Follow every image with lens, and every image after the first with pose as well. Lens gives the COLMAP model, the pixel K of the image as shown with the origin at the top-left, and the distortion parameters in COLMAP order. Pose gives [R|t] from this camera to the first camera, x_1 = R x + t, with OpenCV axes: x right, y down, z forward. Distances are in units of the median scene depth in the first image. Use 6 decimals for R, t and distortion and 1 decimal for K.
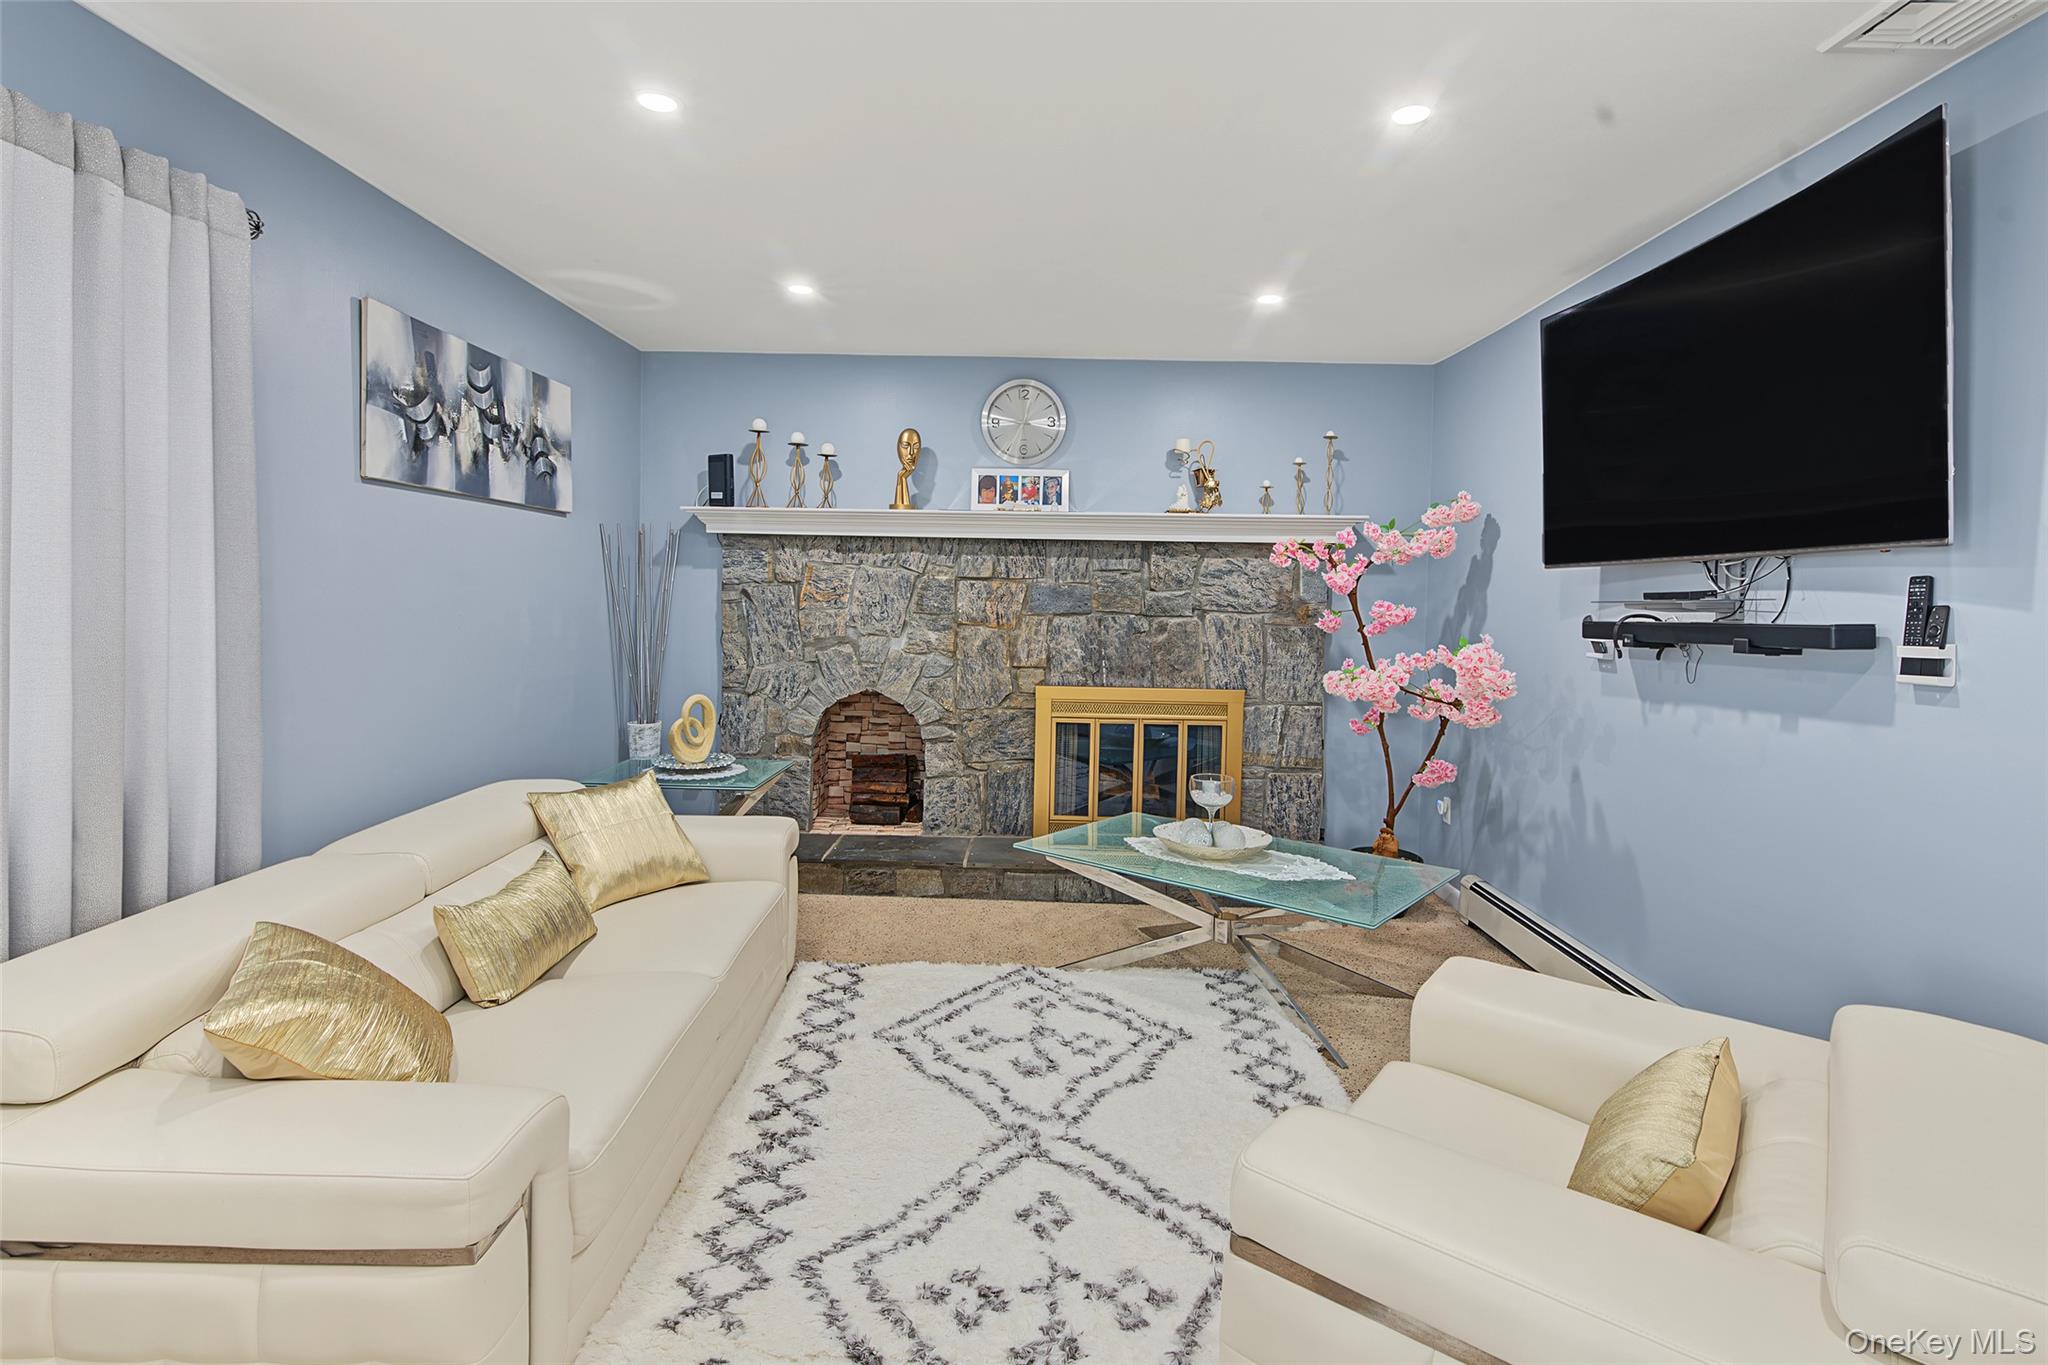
lens RADIAL K [[955.3, 0, 1014.7], [0, 955.3, 618.4], [0, 0, 1]] dist [-0.000006, -0.000073]
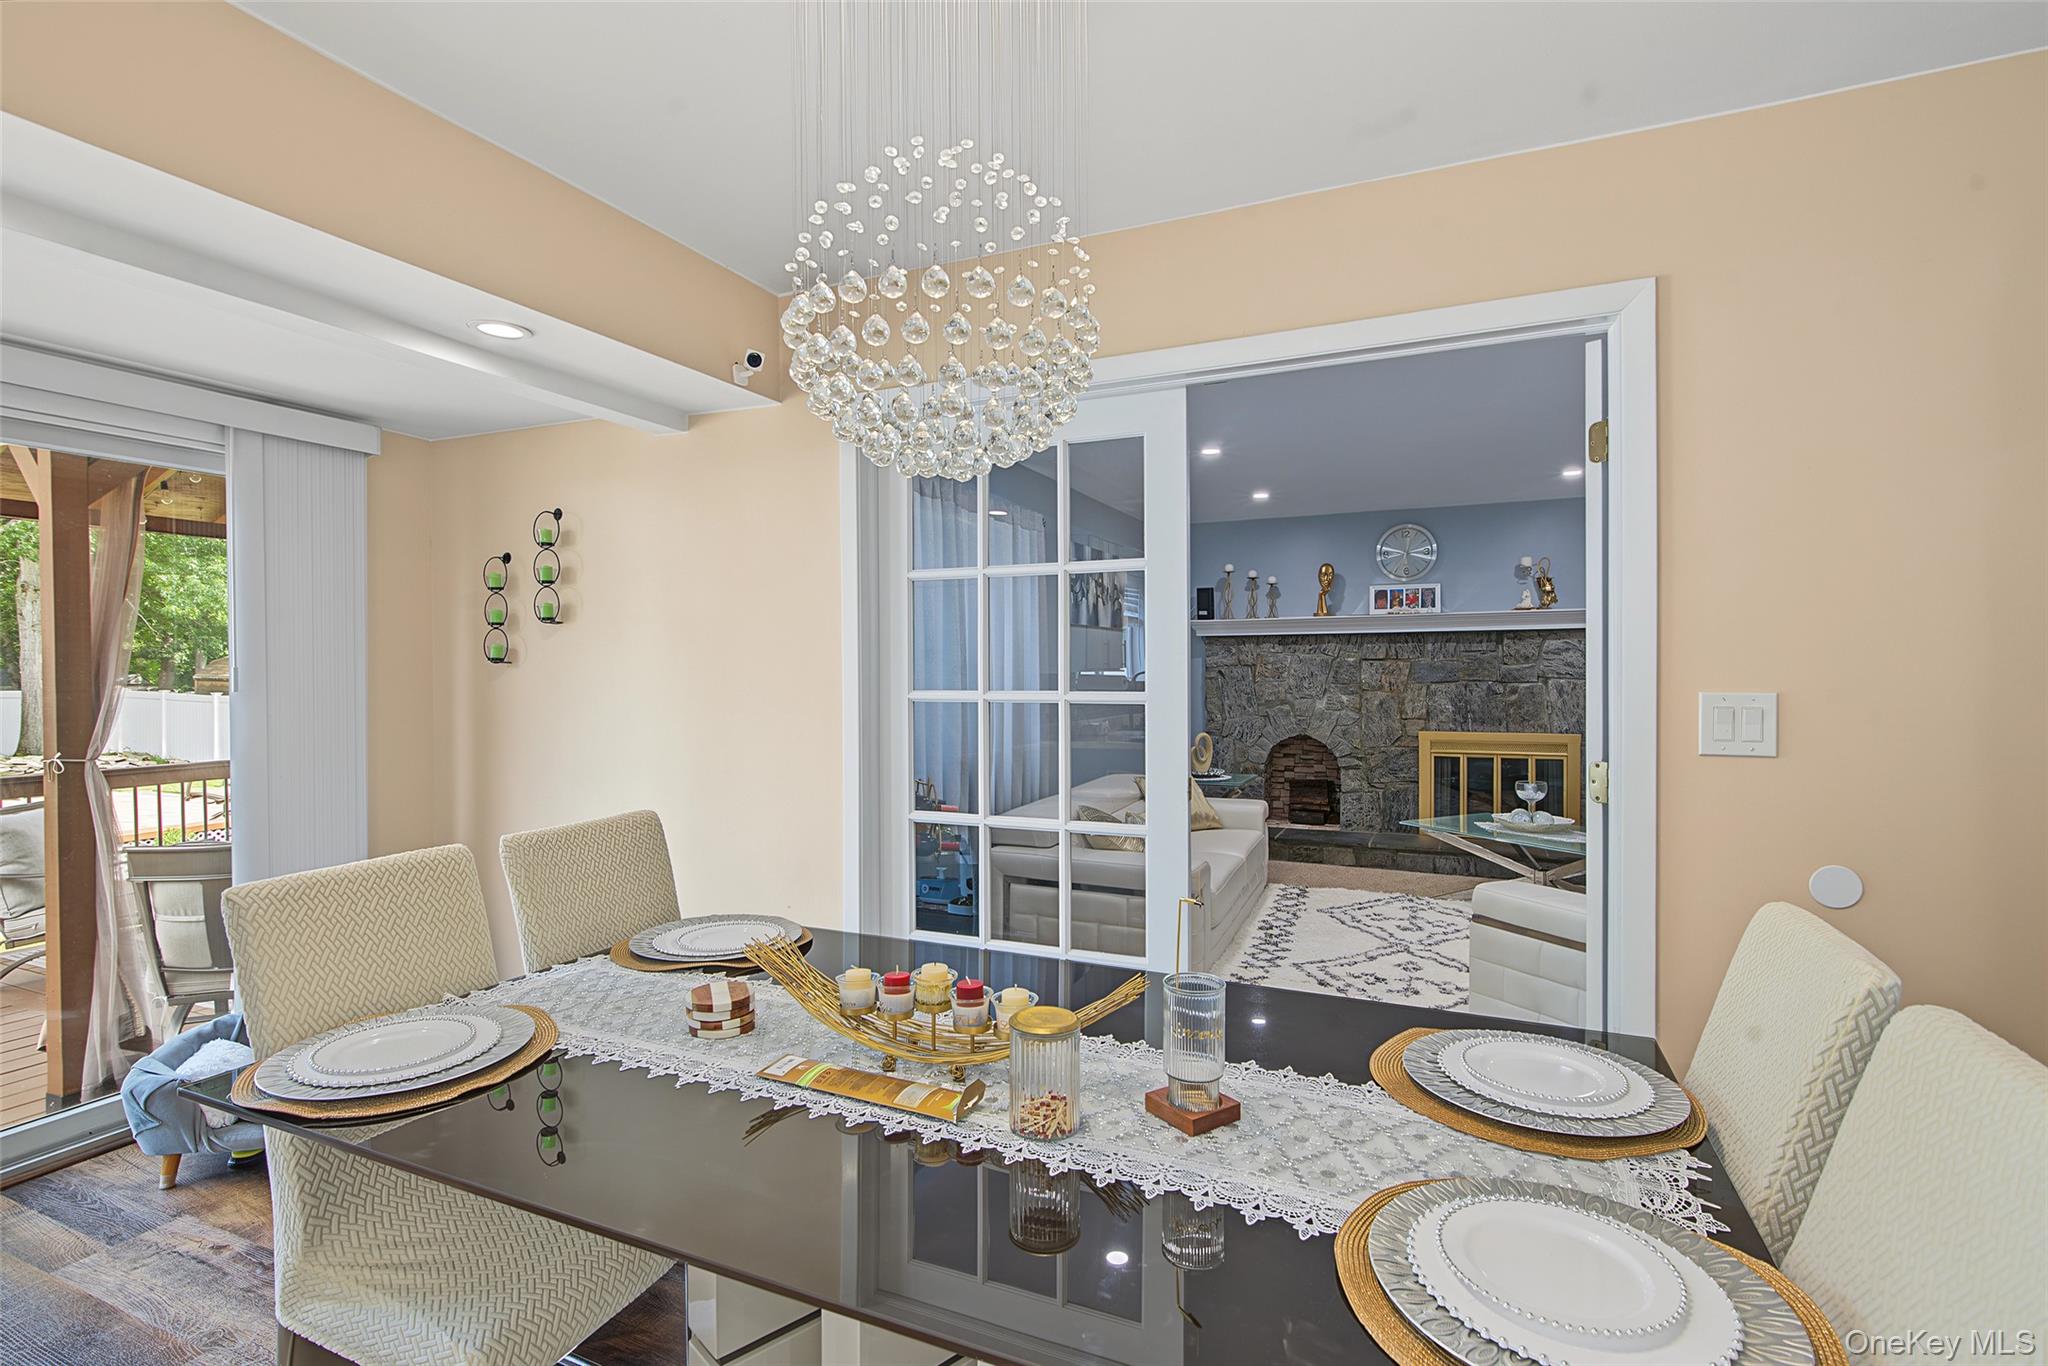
lens RADIAL K [[965.0, 0, 1024.0], [0, 965.0, 683.0], [0, 0, 1]] dist [-0.000922, -0.000086]
pose [[0.920741, -0.019112, -0.389707, 0.043361], [0.015114, 0.999797, -0.013323, 0.007083], [0.389883, 0.006377, 0.920842, -0.615019]]
